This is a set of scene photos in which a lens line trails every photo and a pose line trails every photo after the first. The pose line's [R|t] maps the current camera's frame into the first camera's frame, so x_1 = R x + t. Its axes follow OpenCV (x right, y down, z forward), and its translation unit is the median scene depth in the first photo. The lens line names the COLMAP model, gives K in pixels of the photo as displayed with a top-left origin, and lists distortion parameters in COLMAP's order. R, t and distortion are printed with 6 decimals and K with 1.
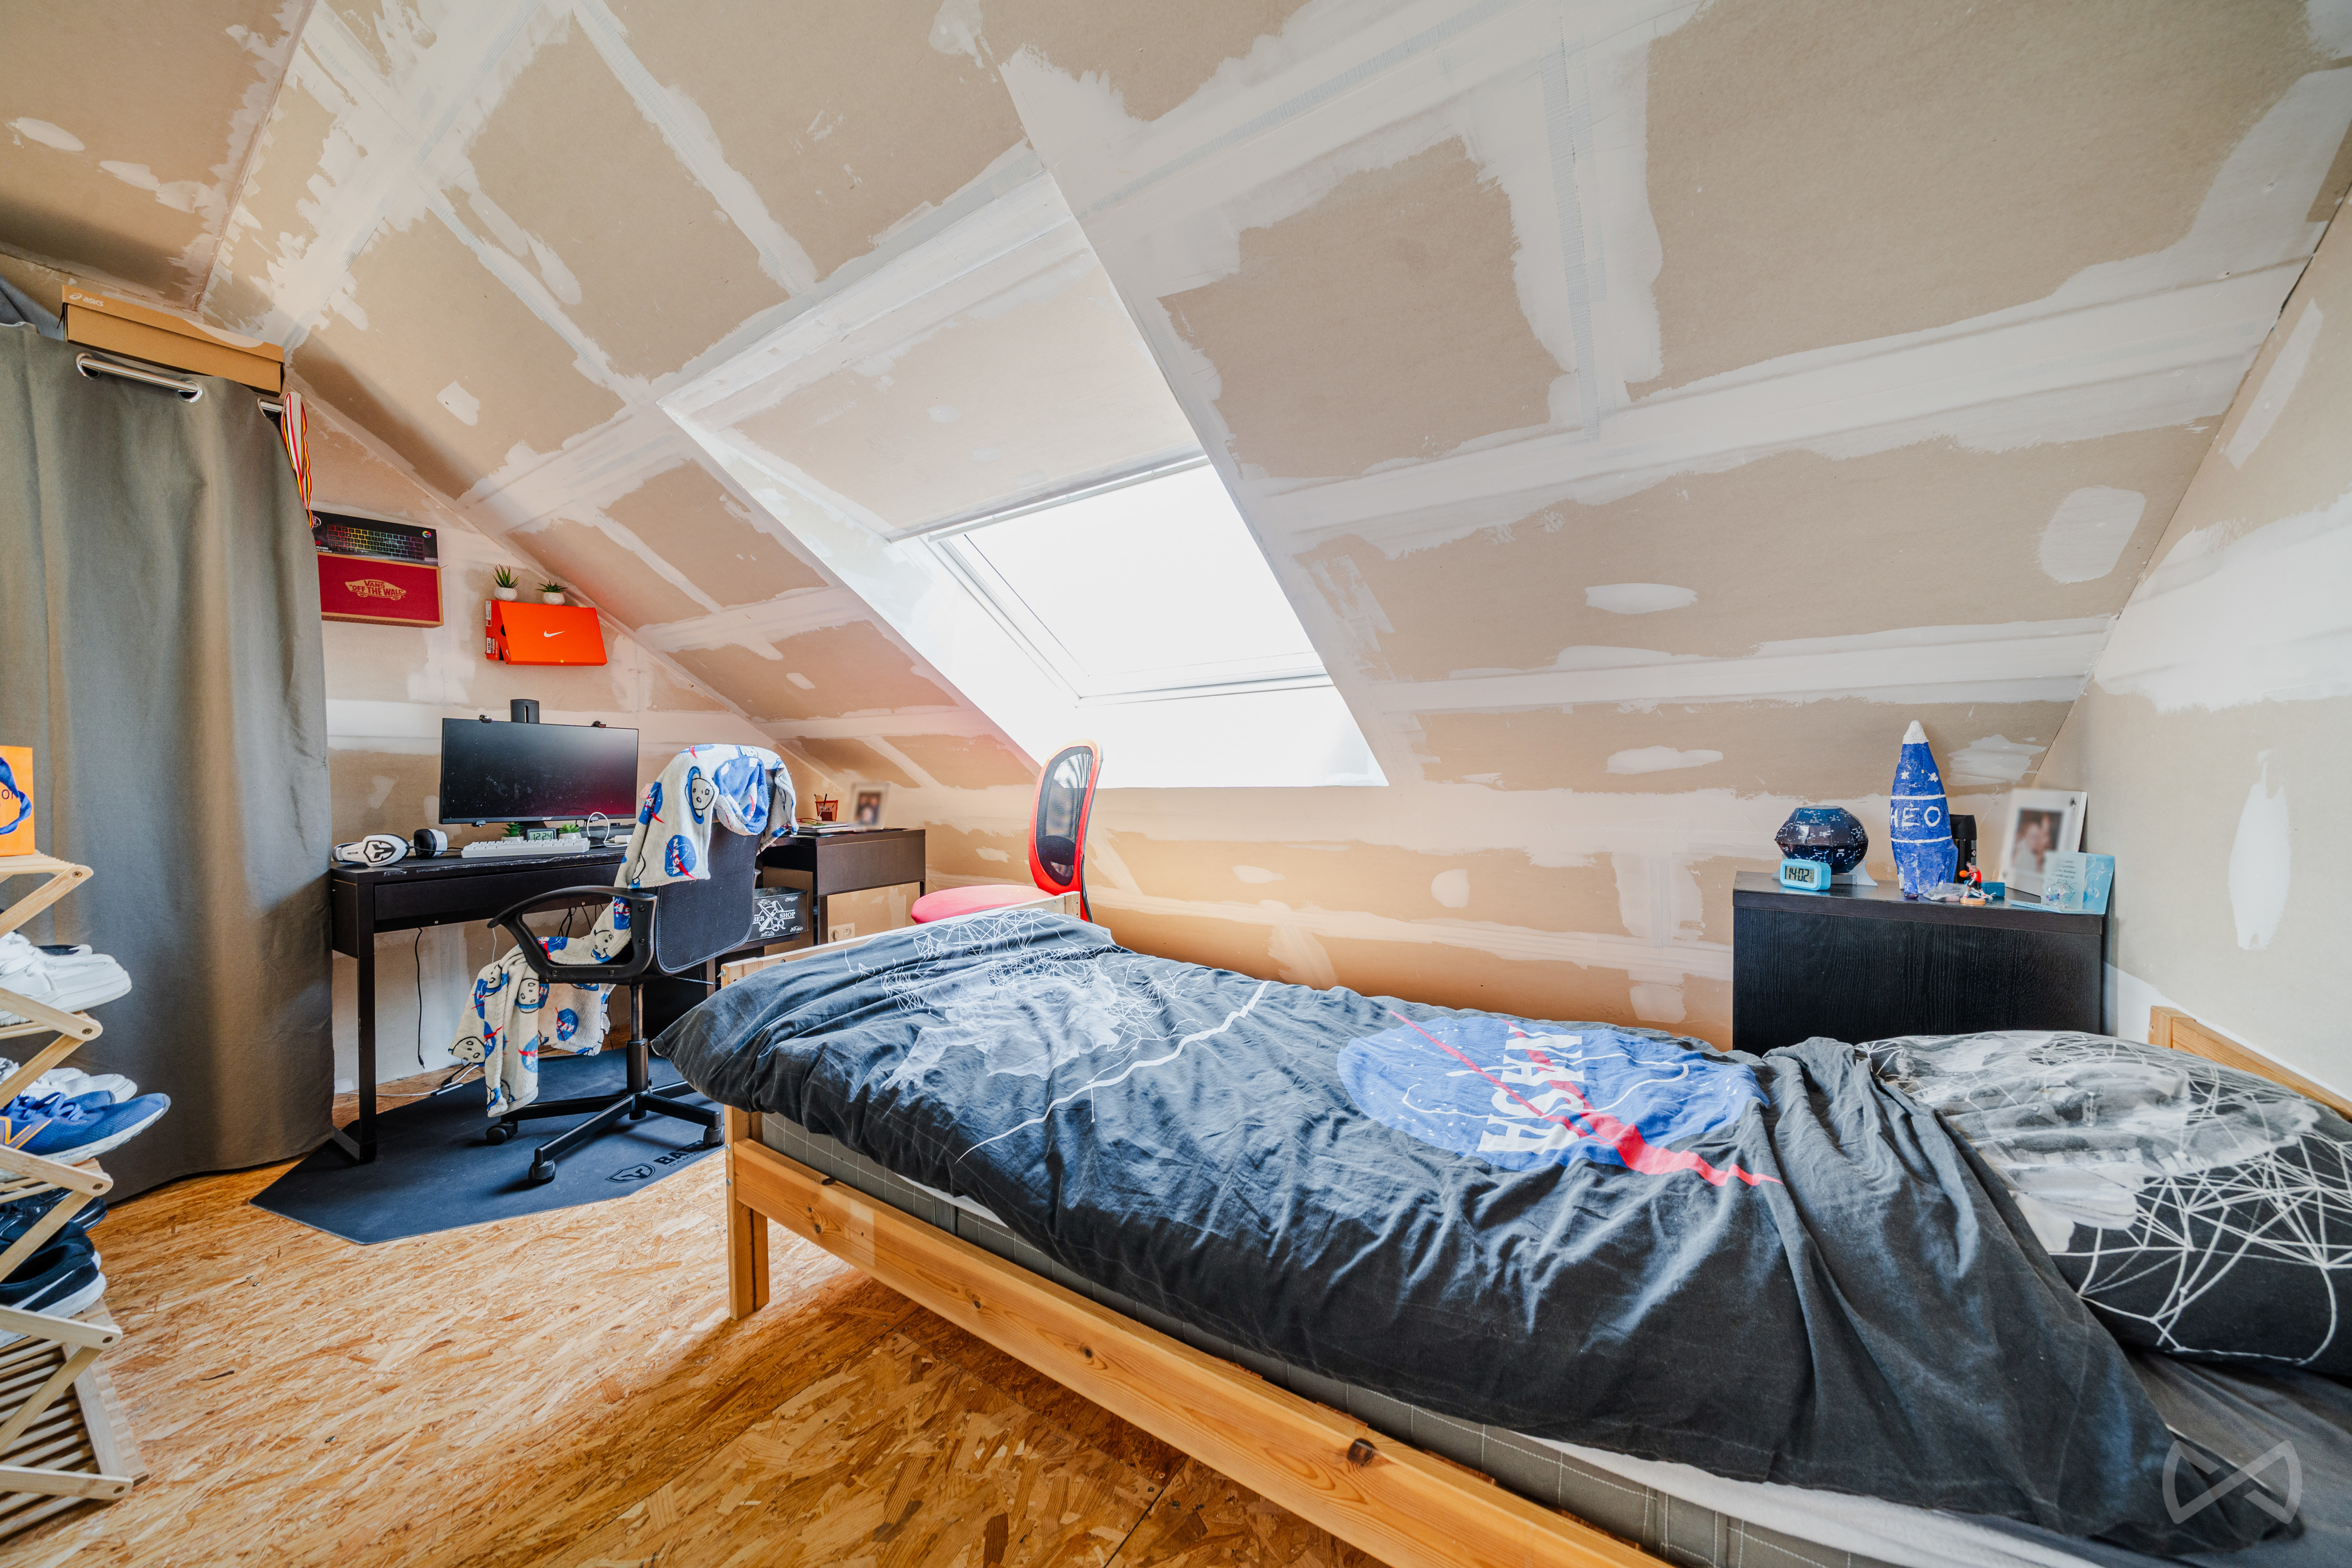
lens RADIAL K [[797.5, 0, 1179.7], [0, 797.5, 784.8], [0, 0, 1]] dist [-0.004736, -0.000667]
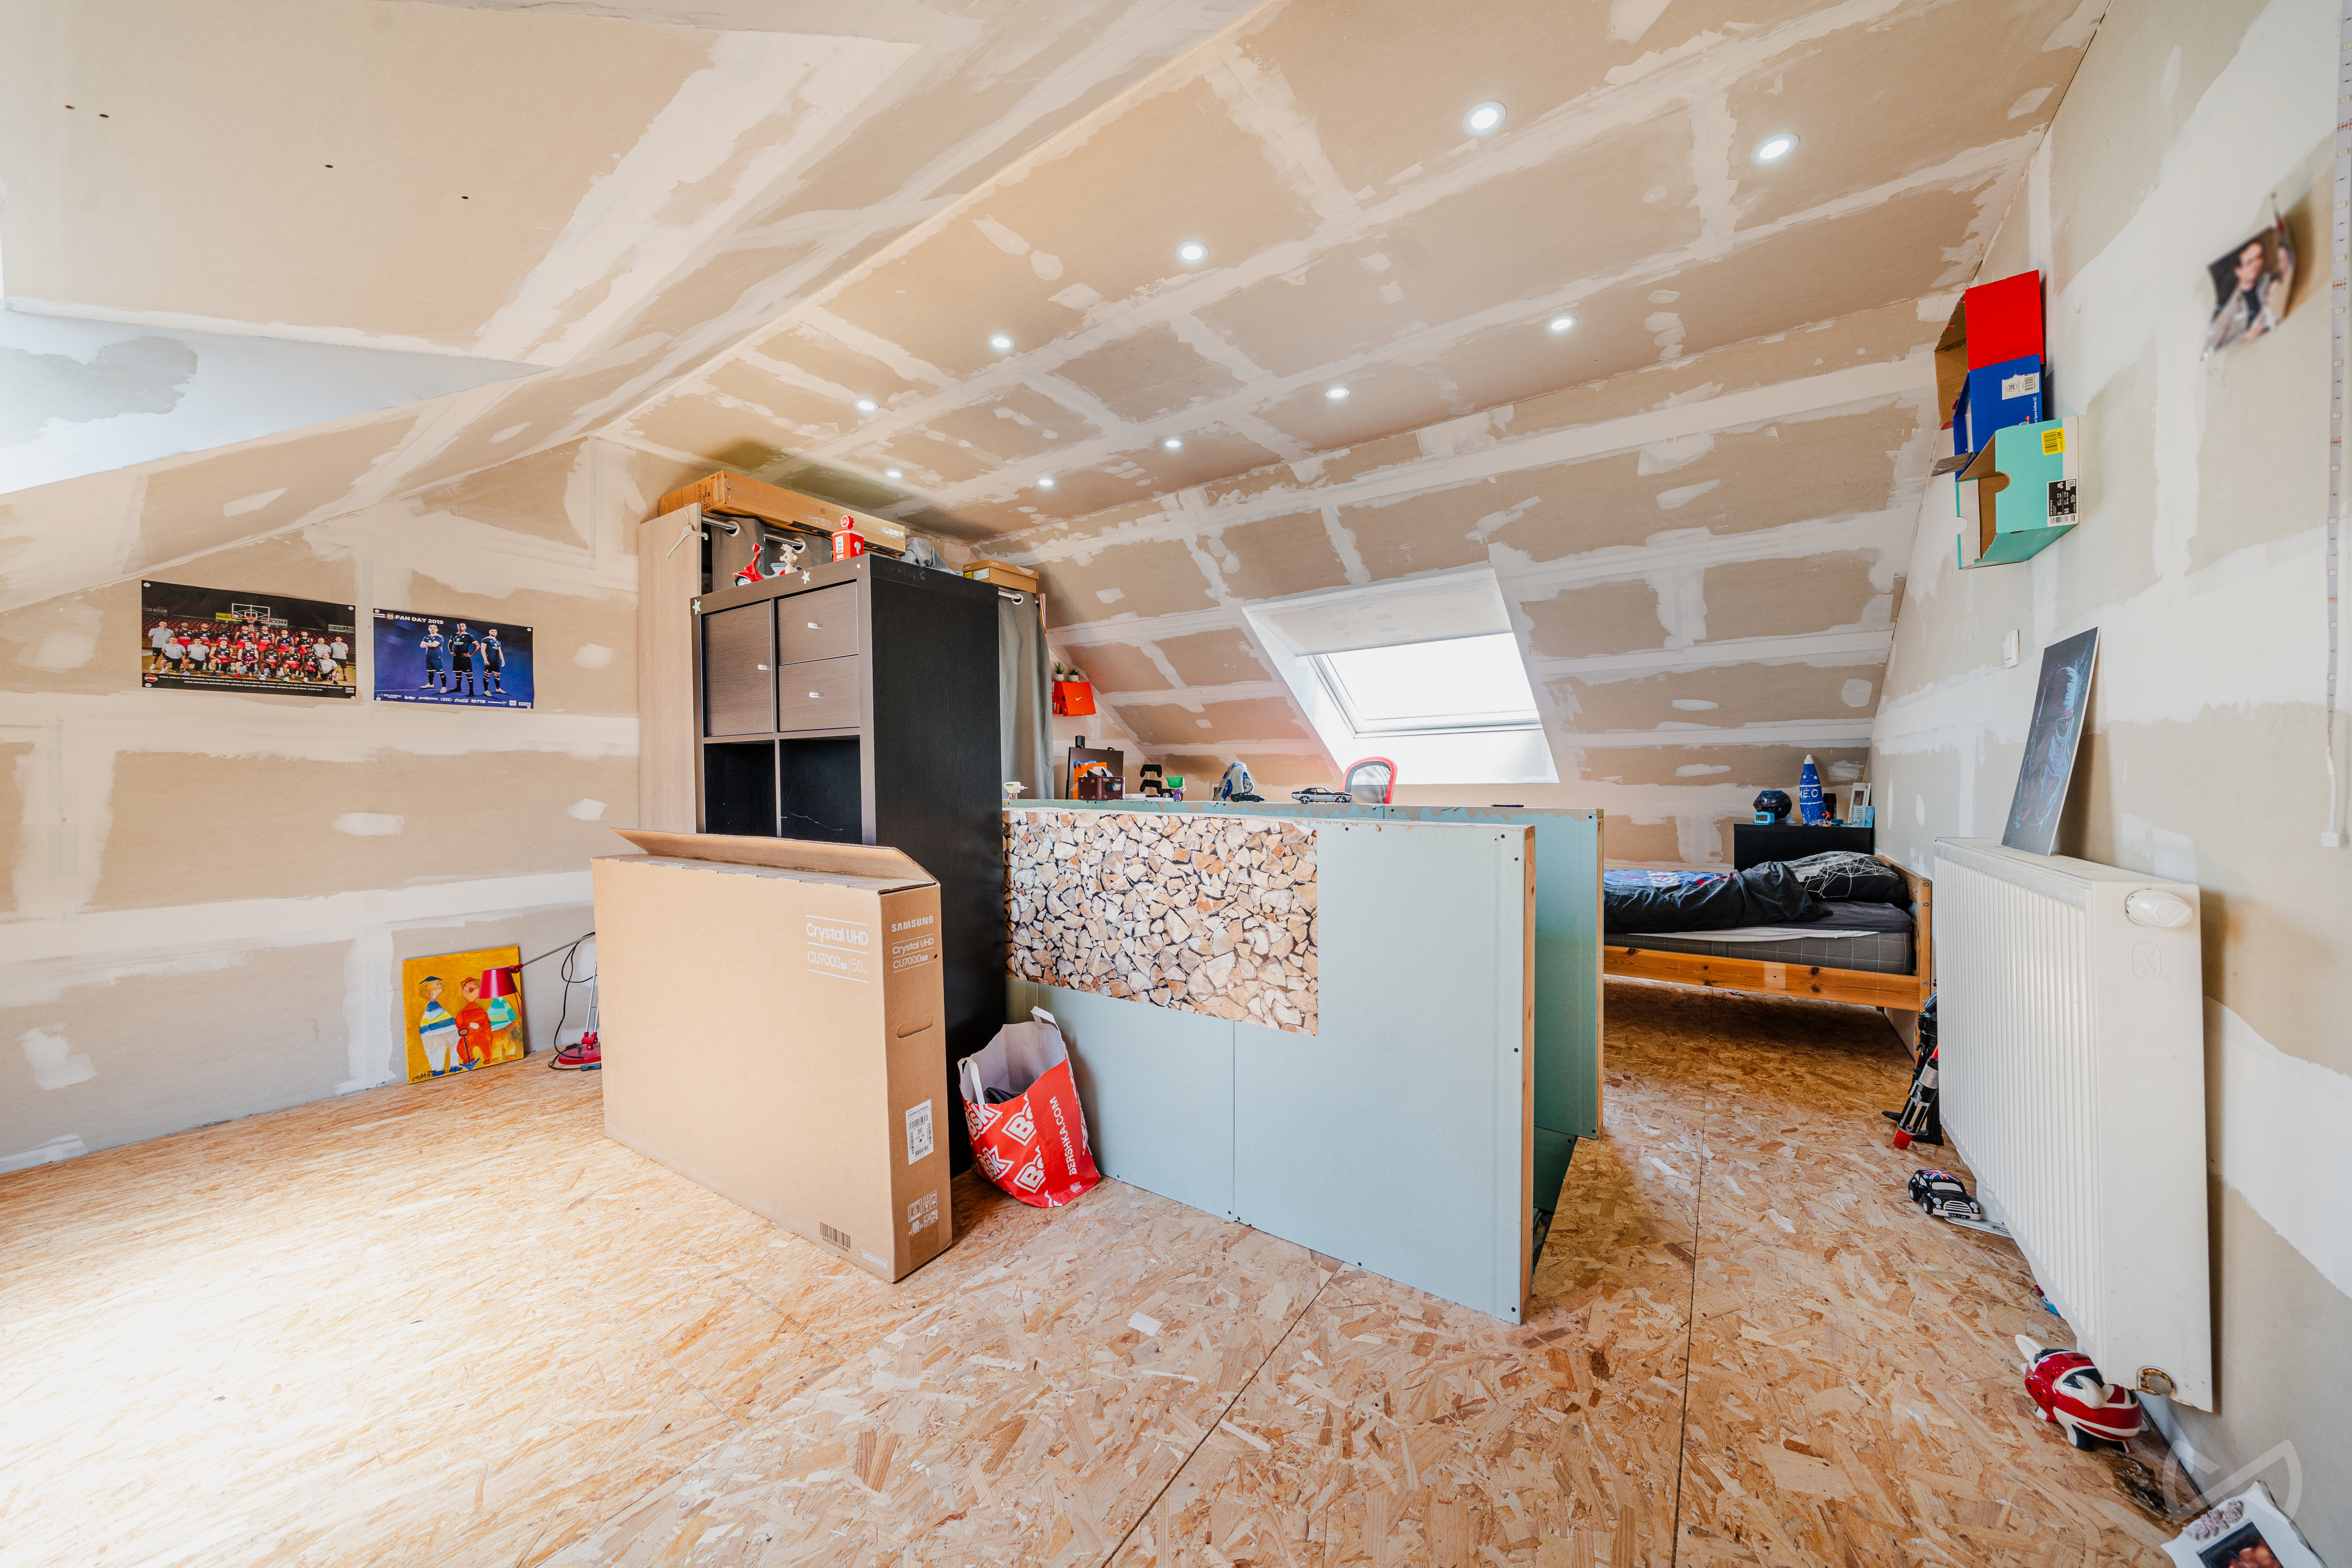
lens RADIAL K [[797.5, 0, 1173.7], [0, 797.5, 783.1], [0, 0, 1]] dist [-0.004736, -0.000667]
pose [[0.999712, 0.002508, -0.023869, -0.947109], [-0.002749, 0.999945, -0.010078, 0.036732], [0.023842, 0.010140, 0.999664, -1.454496]]
